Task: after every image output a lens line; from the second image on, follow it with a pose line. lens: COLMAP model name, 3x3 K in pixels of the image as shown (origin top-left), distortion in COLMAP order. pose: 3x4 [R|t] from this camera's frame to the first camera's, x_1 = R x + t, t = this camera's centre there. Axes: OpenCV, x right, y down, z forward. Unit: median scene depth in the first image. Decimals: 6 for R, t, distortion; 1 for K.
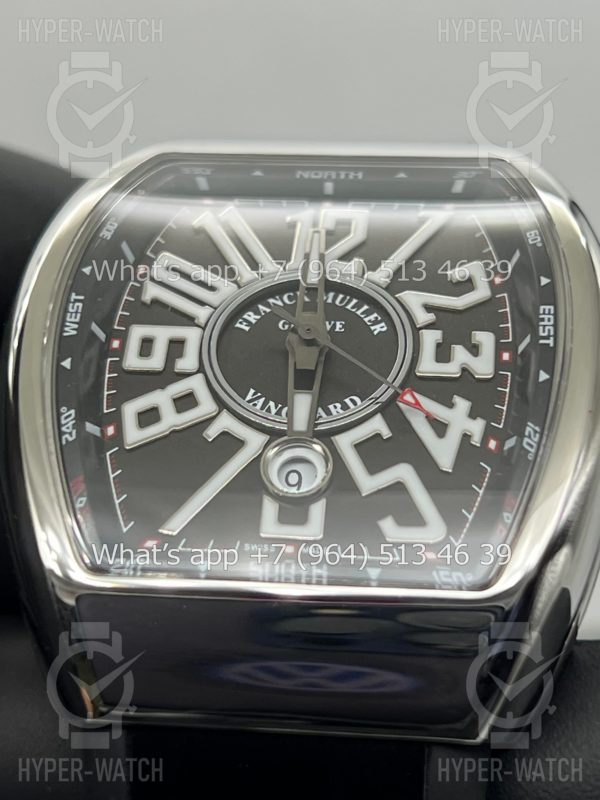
lens RADIAL K [[1913.5, 0, 301.6], [0, 1913.5, 399.4], [0, 0, 1]] dist [0.240573, 0.000000]
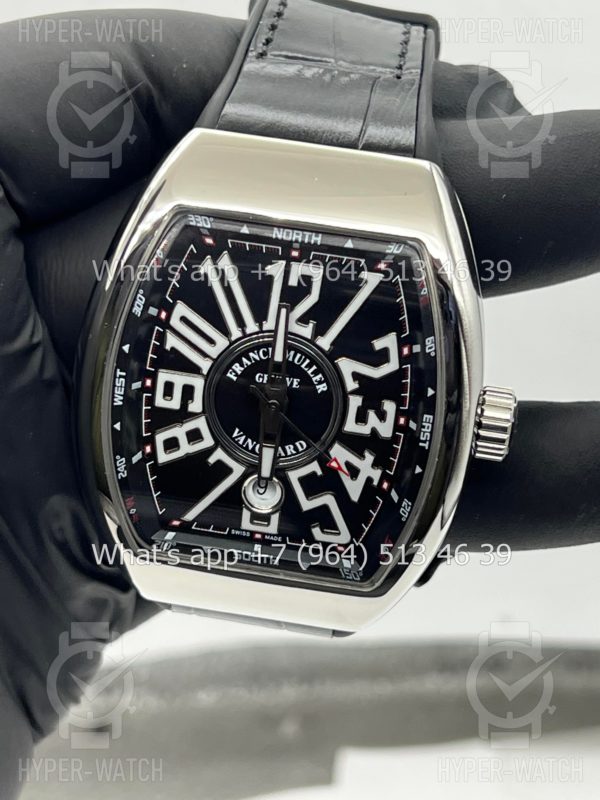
lens RADIAL K [[1913.5, 0, 284.1], [0, 1913.5, 400.7], [0, 0, 1]] dist [0.240573, 0.000000]
pose [[0.997464, 0.055428, -0.044646, 0.080659], [0.005767, 0.562284, 0.826924, -1.308693], [0.070939, -0.825085, 0.560538, 0.150962]]
